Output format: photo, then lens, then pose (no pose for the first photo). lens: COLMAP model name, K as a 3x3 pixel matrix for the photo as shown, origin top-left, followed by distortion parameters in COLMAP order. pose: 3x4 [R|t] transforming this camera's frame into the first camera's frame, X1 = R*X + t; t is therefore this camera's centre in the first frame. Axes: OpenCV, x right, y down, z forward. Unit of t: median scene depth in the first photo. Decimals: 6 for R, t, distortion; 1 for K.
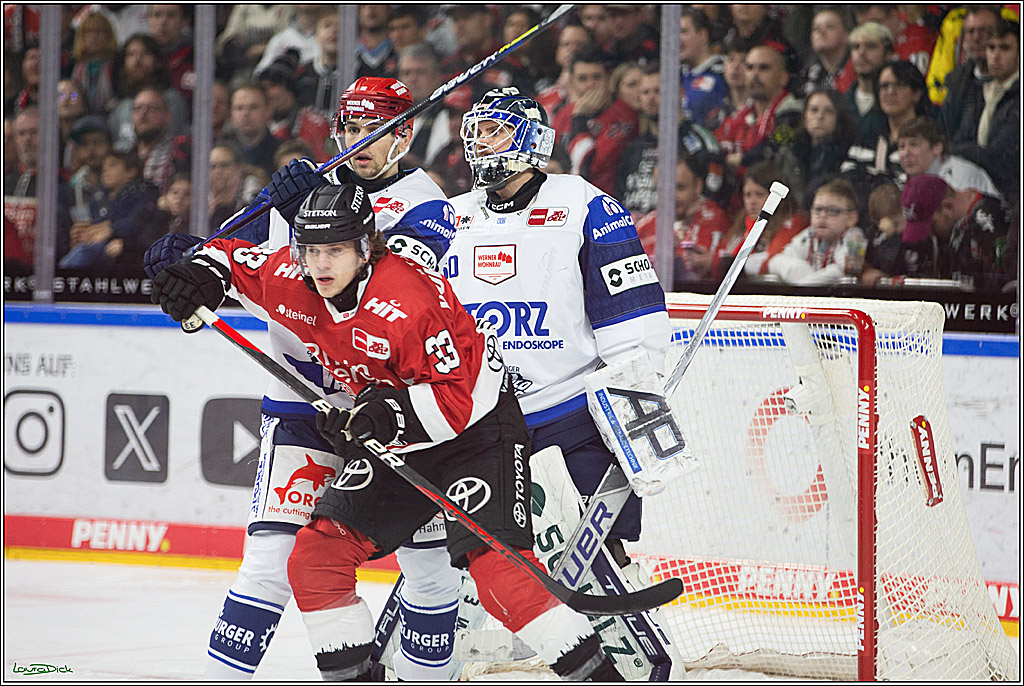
lens RADIAL K [[5953.4, 0, 512.0], [0, 5953.4, 343.0], [0, 0, 1]] dist [0.320687, -15.935987]
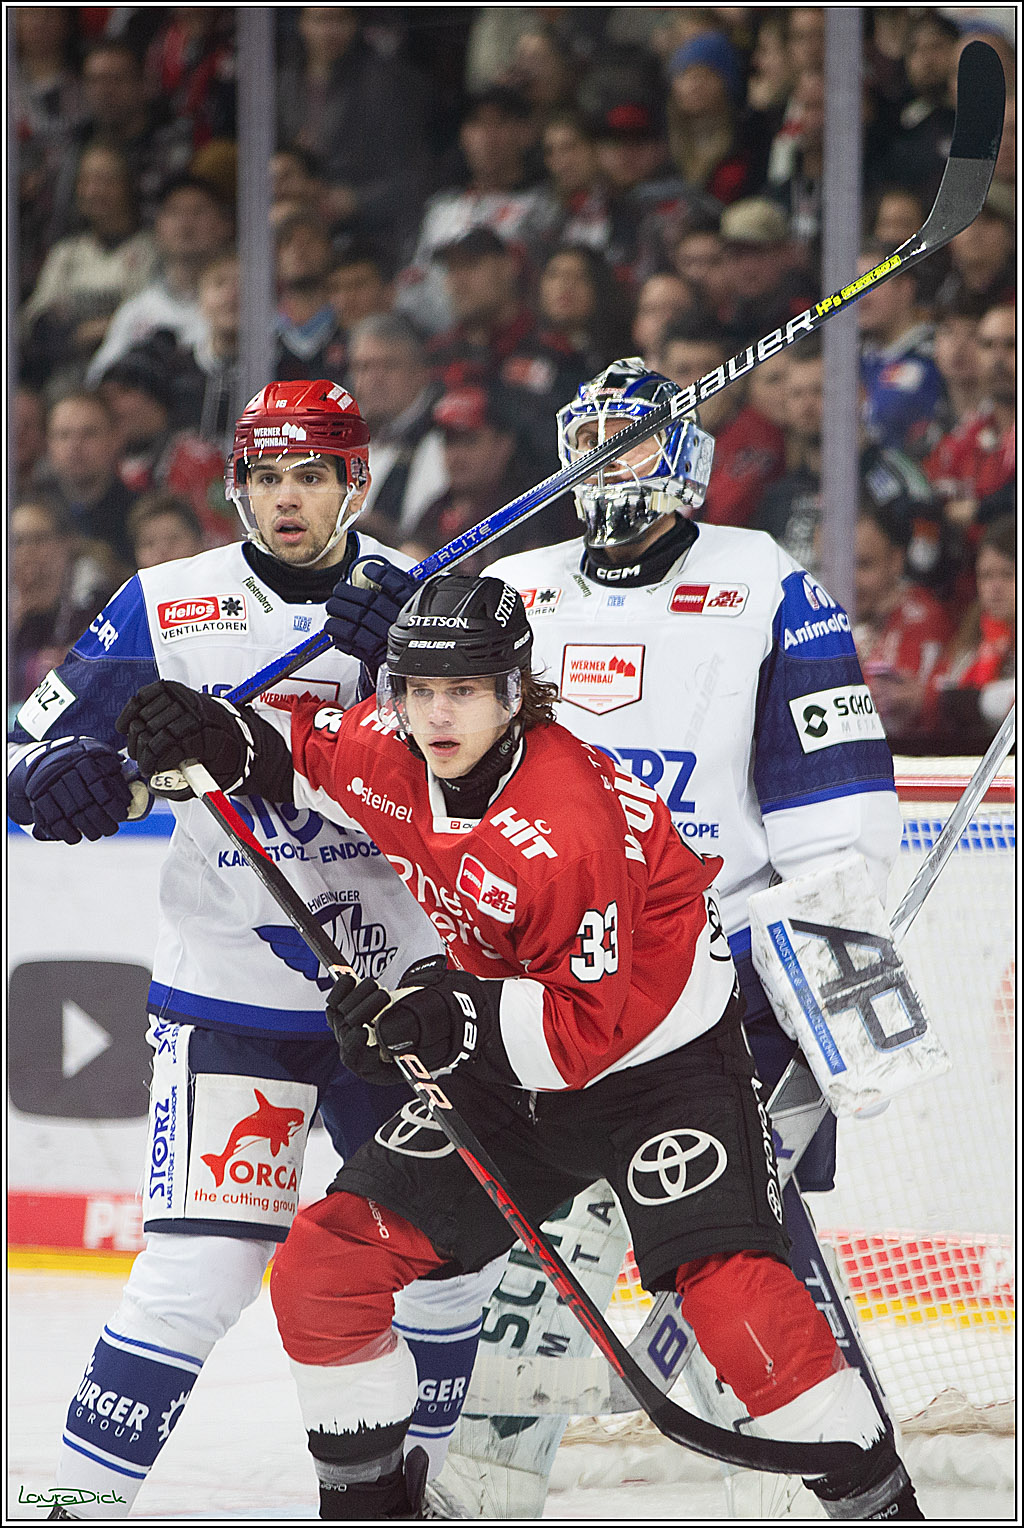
lens RADIAL K [[8883.5, 0, 512.0], [0, 8883.5, 764.0], [0, 0, 1]] dist [0.320687, -15.935987]
pose [[0.999605, -0.017889, 0.021679, -0.022687], [0.018118, 0.999782, -0.010415, 0.000439], [-0.021488, 0.010803, 0.999711, 0.175753]]
